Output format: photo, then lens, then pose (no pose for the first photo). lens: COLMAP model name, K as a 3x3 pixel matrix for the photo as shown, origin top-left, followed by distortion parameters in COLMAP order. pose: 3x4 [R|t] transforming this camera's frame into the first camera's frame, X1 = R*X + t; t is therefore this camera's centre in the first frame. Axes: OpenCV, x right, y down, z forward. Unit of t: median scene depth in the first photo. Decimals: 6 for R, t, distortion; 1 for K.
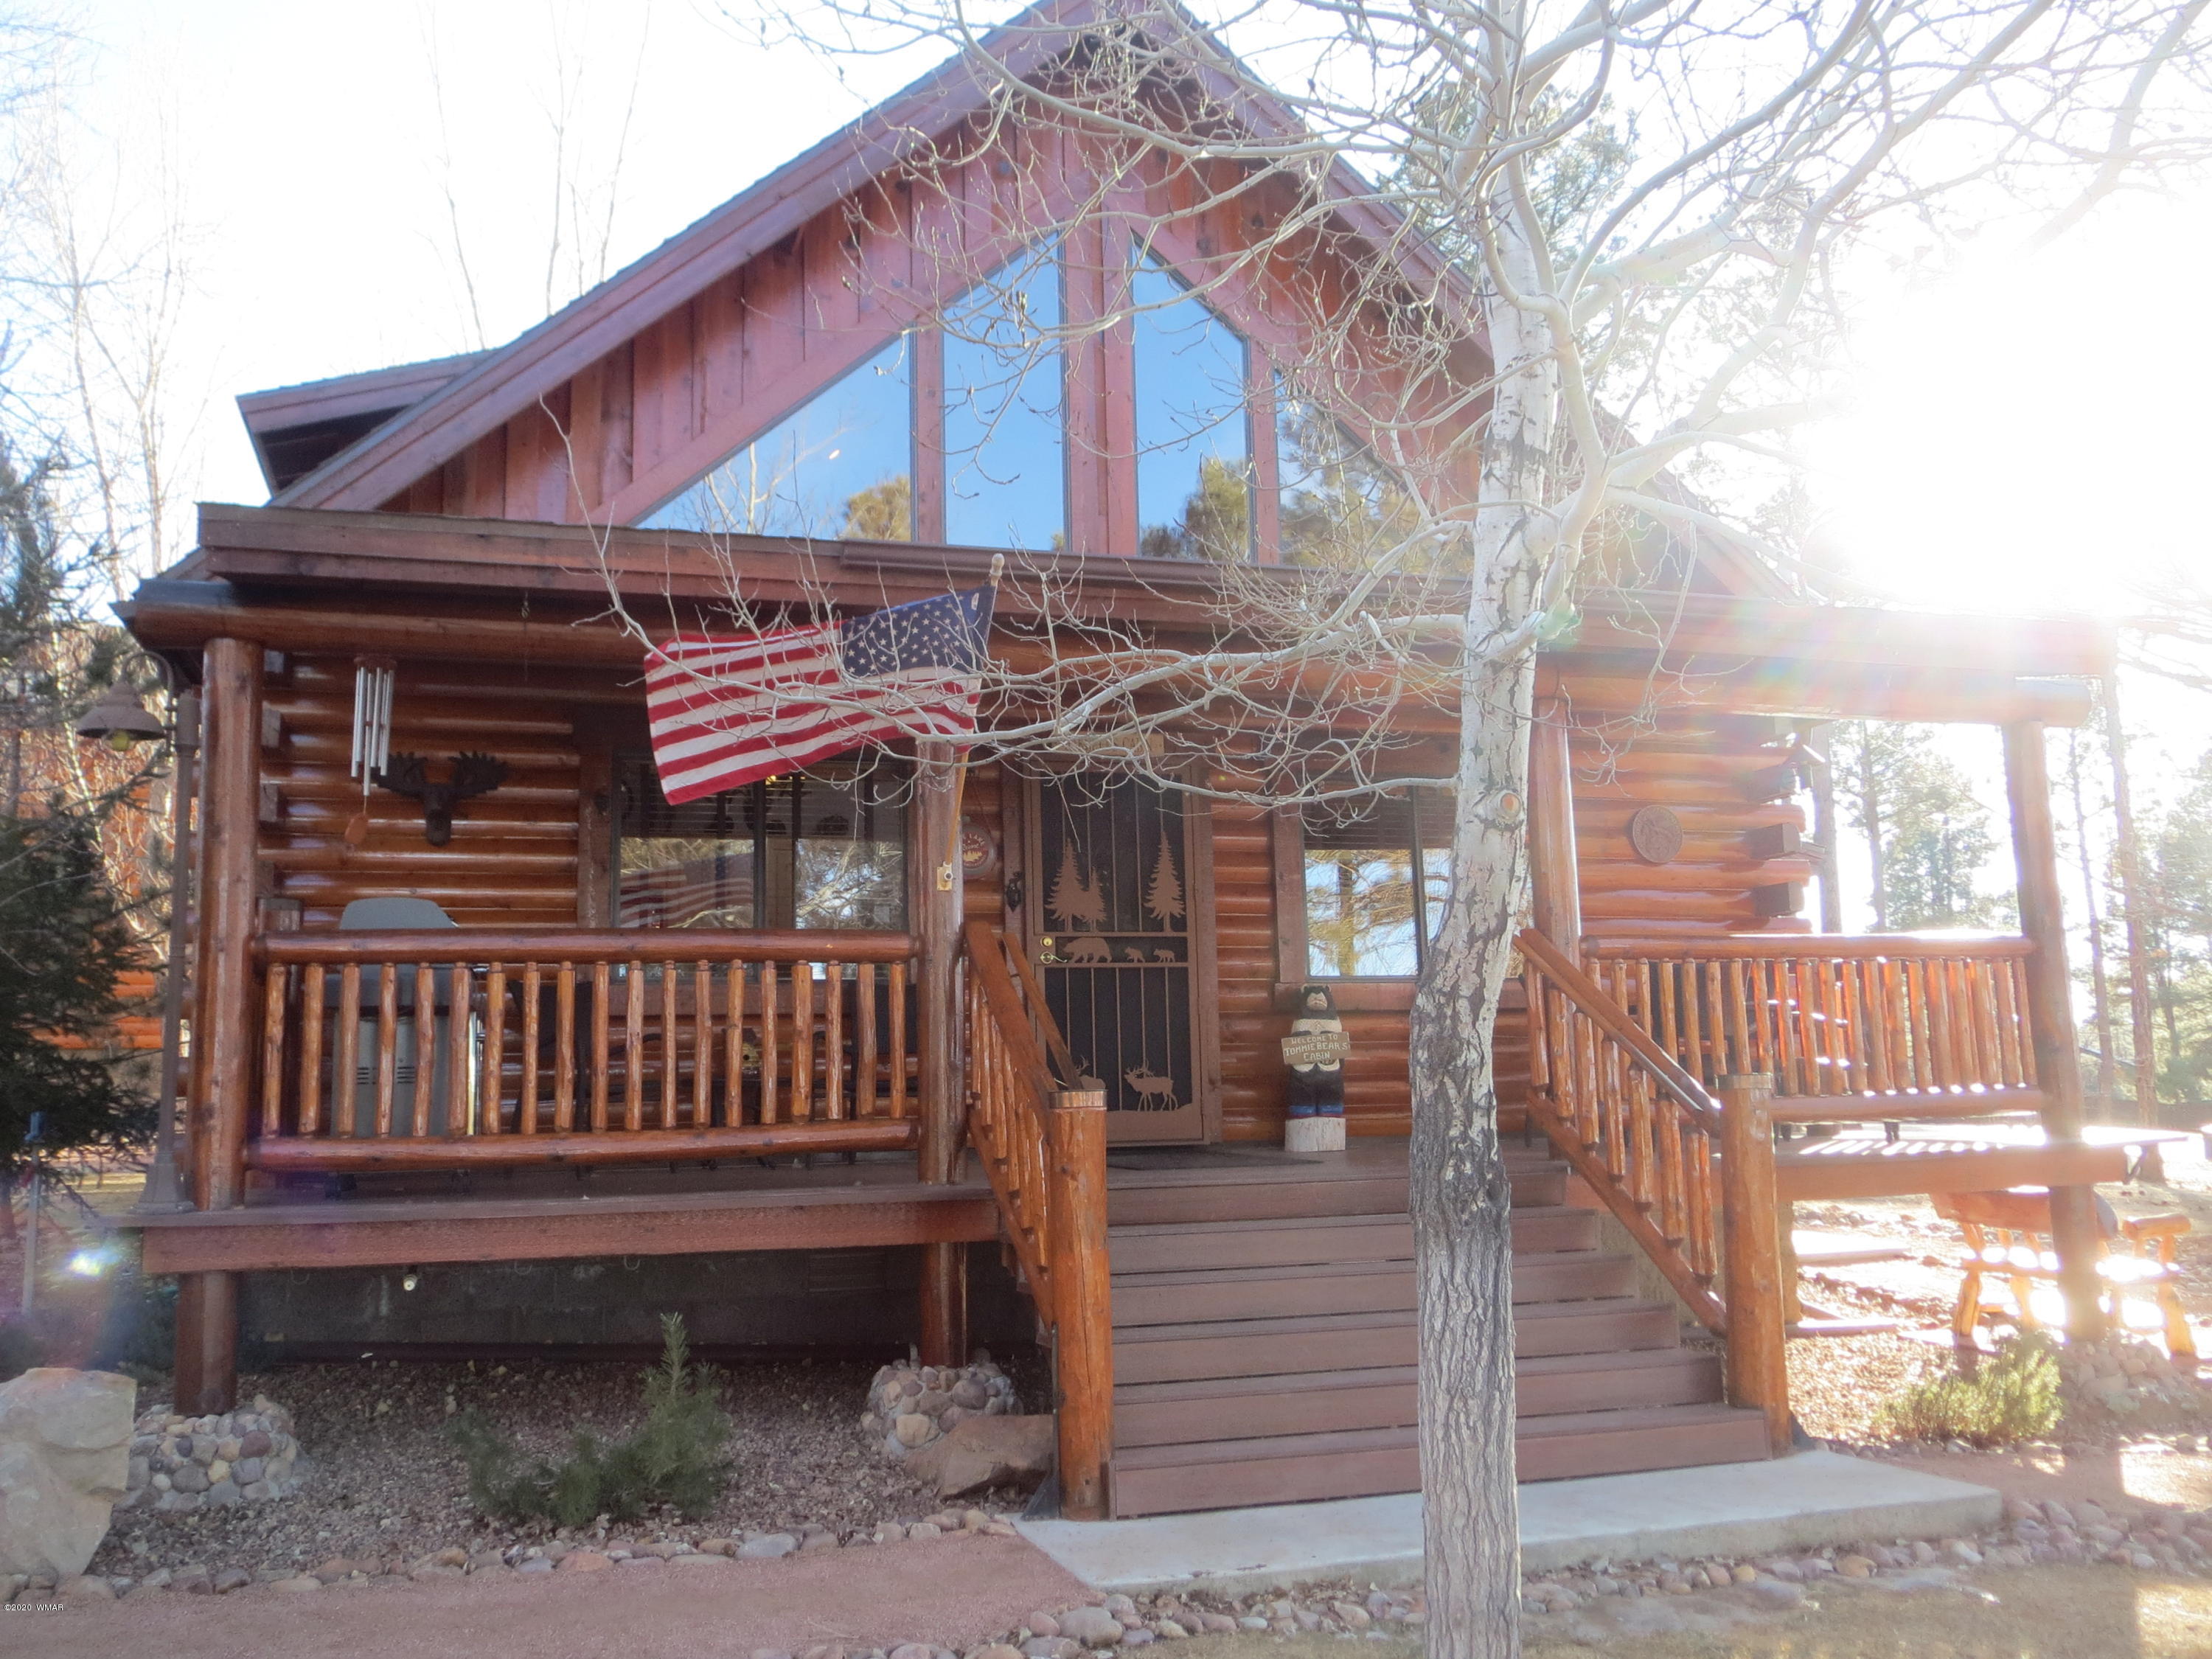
lens RADIAL K [[1850.5, 0, 1107.2], [0, 1850.5, 828.5], [0, 0, 1]] dist [-0.016857, -0.007217]
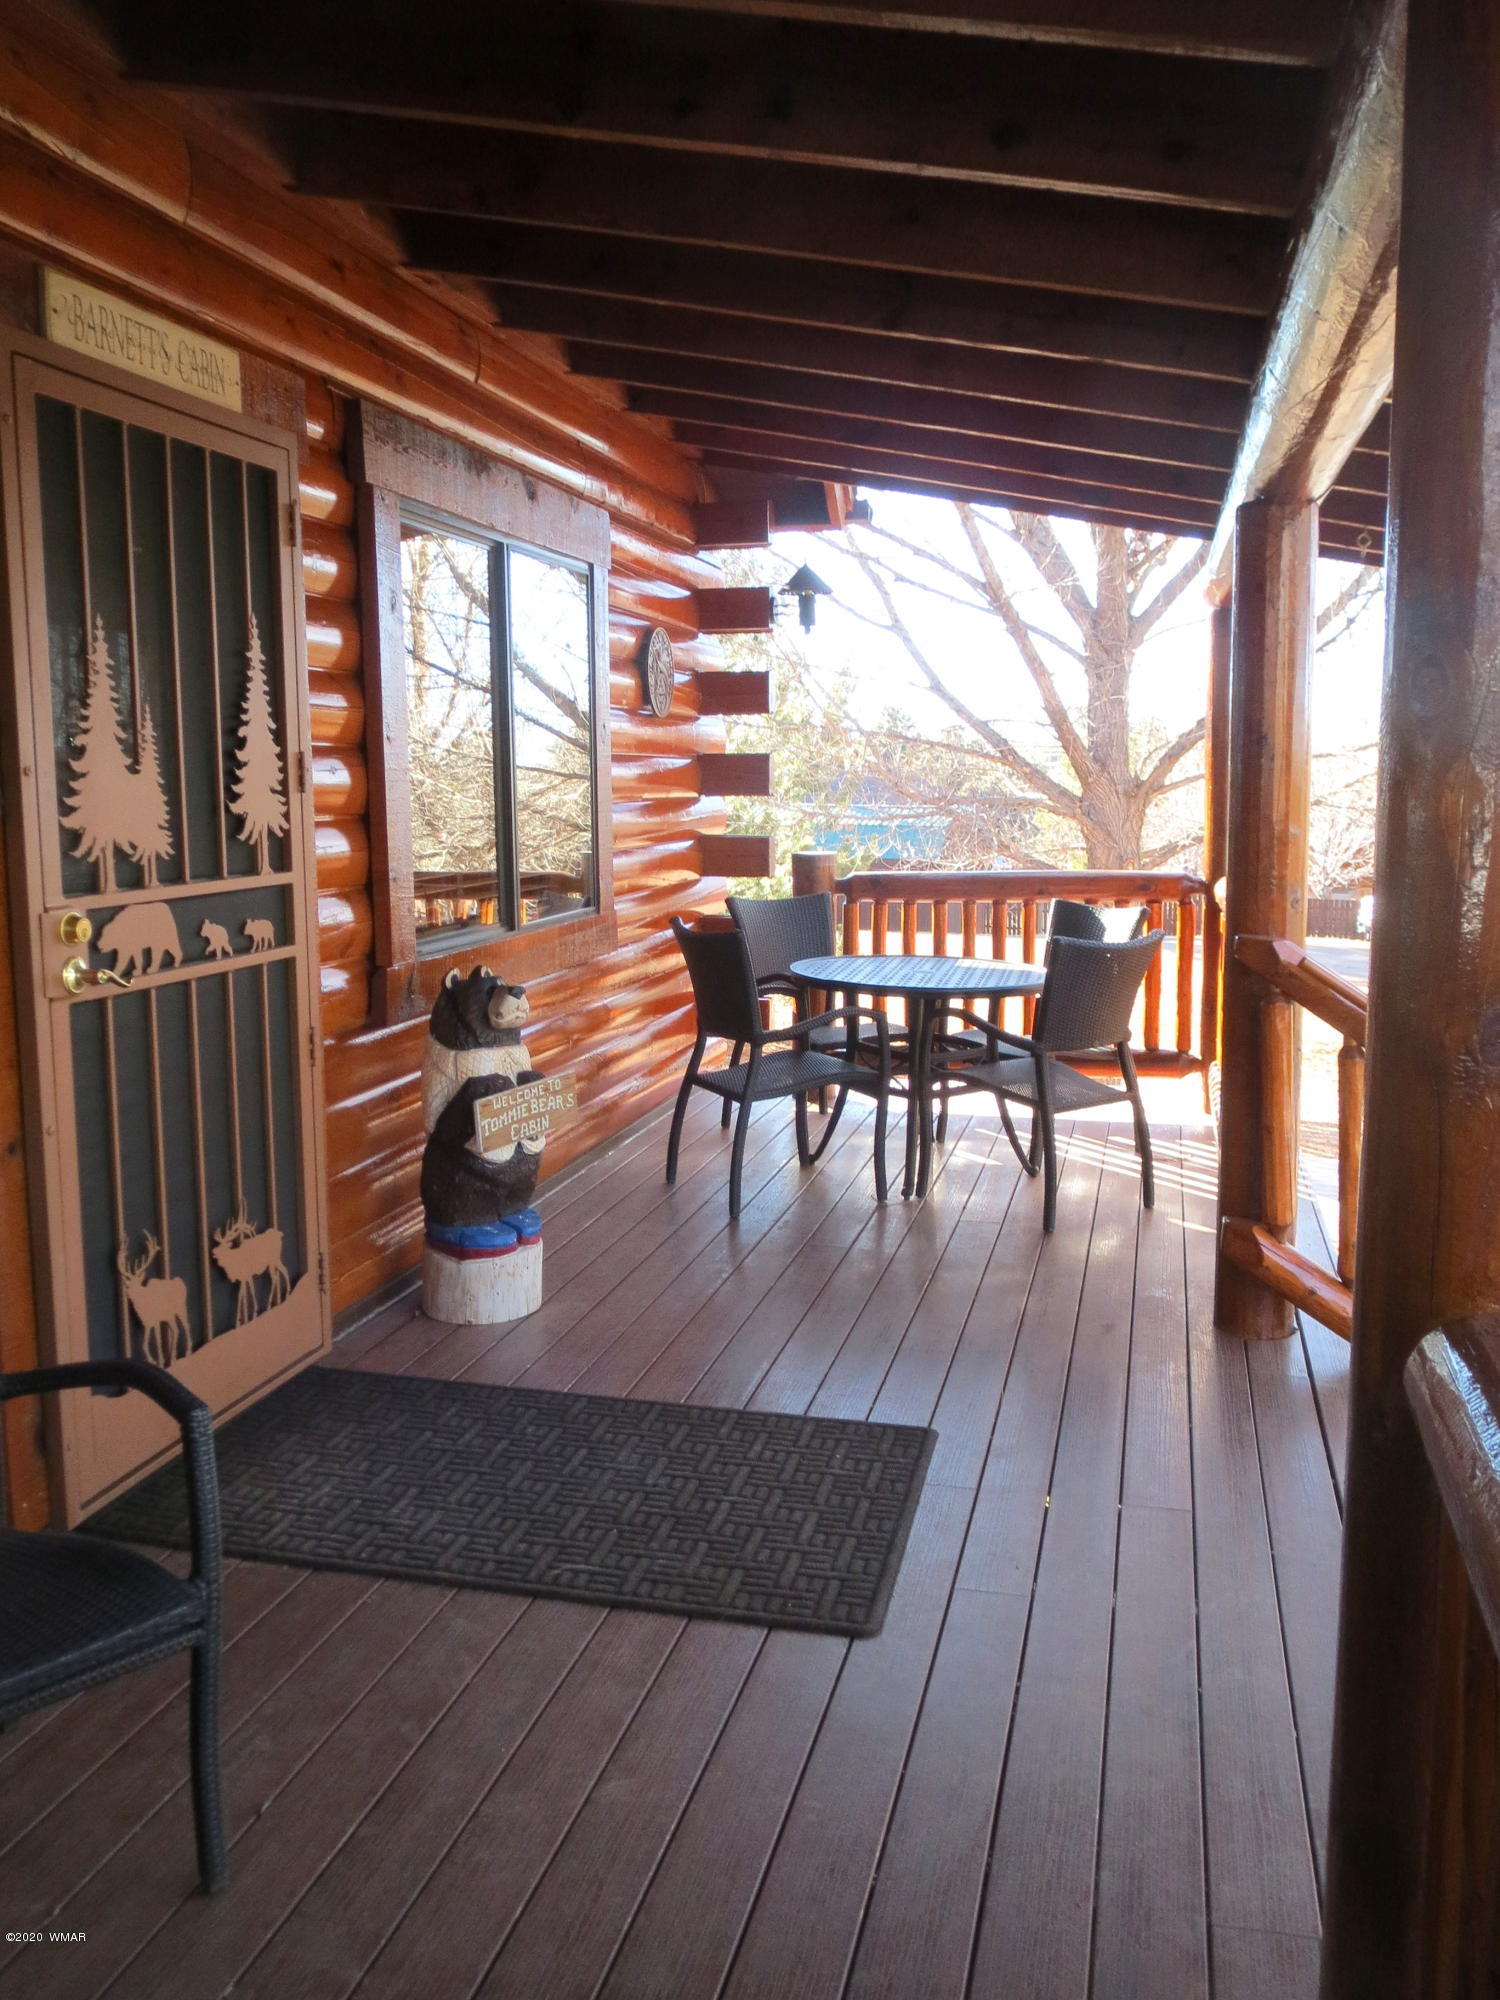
lens RADIAL K [[1673.1, 0, 750.0], [0, 1673.1, 991.7], [0, 0, 1]] dist [-0.016857, -0.007217]
pose [[0.503709, -0.089458, 0.859229, -0.229192], [-0.140057, 0.973008, 0.183410, -0.000388], [-0.852444, -0.212727, 0.477584, 0.739235]]
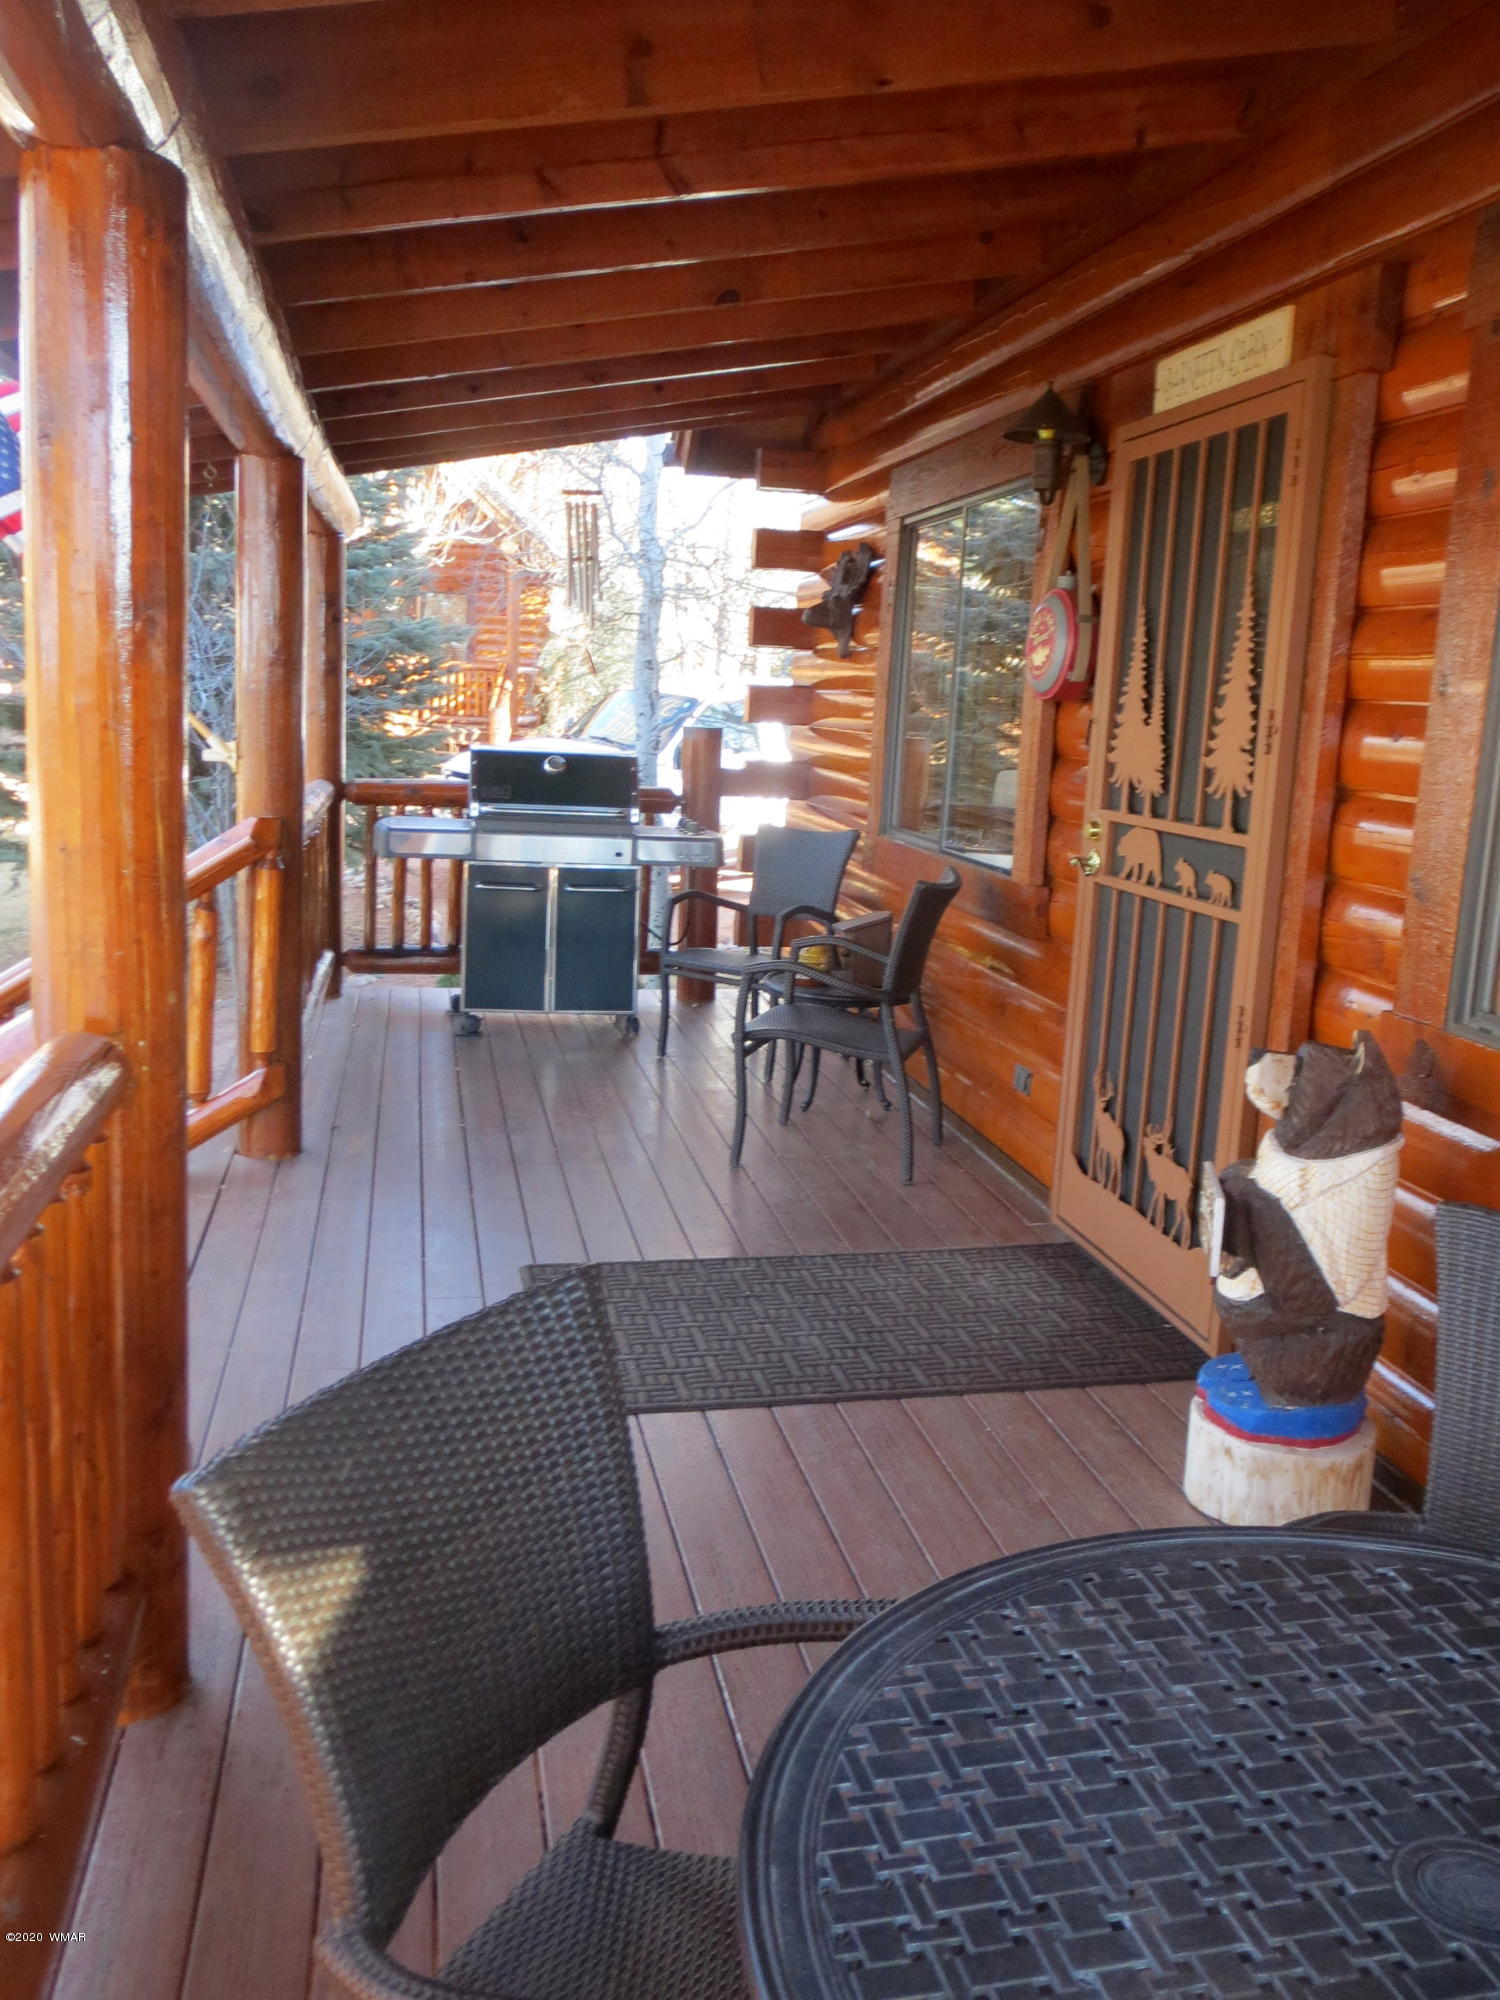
lens RADIAL K [[1673.1, 0, 752.7], [0, 1673.1, 1000.9], [0, 0, 1]] dist [-0.016857, -0.007217]
pose [[-0.089357, 0.195656, -0.976593, 0.409347], [0.104555, 0.976941, 0.186159, 0.013437], [0.990497, -0.085473, -0.107753, 0.942209]]
